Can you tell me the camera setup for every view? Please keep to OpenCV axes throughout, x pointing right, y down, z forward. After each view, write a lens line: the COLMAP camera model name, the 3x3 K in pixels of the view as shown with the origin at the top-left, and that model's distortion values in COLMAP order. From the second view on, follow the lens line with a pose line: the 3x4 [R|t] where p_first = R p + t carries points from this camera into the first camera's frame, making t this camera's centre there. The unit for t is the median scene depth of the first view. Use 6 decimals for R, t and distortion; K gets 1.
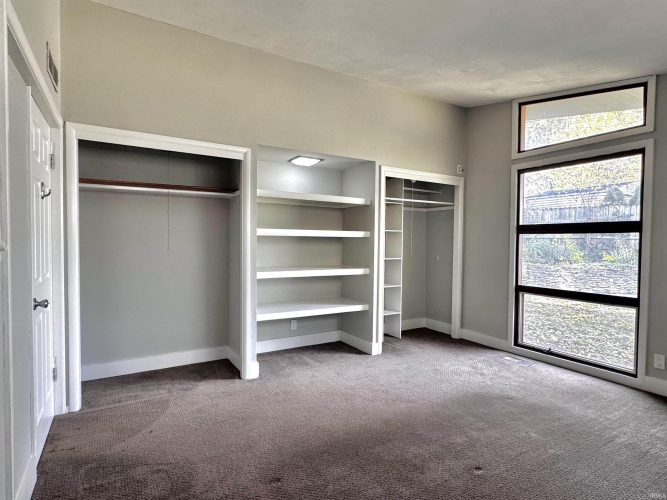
lens RADIAL K [[356.6, 0, 357.3], [0, 356.6, 249.8], [0, 0, 1]] dist [-0.000826, 0.000155]
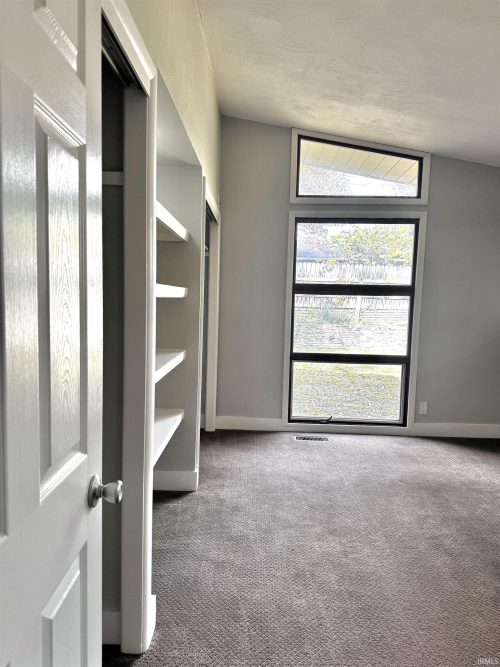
lens RADIAL K [[439.2, 0, 262.8], [0, 439.2, 334.9], [0, 0, 1]] dist [0.083989, -0.129361]
pose [[0.576919, -0.063321, 0.814343, -0.484873], [-0.000853, 0.996943, 0.078124, -0.029388], [-0.816801, -0.045766, 0.575101, 0.471628]]
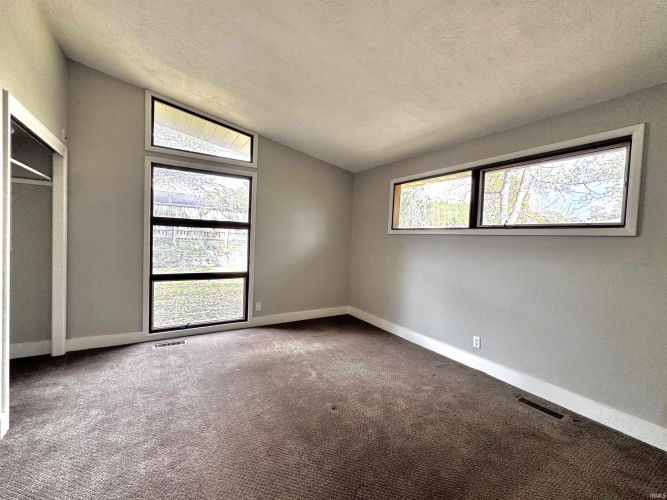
lens RADIAL K [[271.5, 0, 325.2], [0, 271.5, 249.3], [0, 0, 1]] dist [0.000023, 0.000046]
pose [[0.061483, -0.046366, 0.997031, -0.320595], [-0.010982, 0.998829, 0.047127, -0.018424], [-0.998048, -0.013847, 0.060902, 0.474735]]
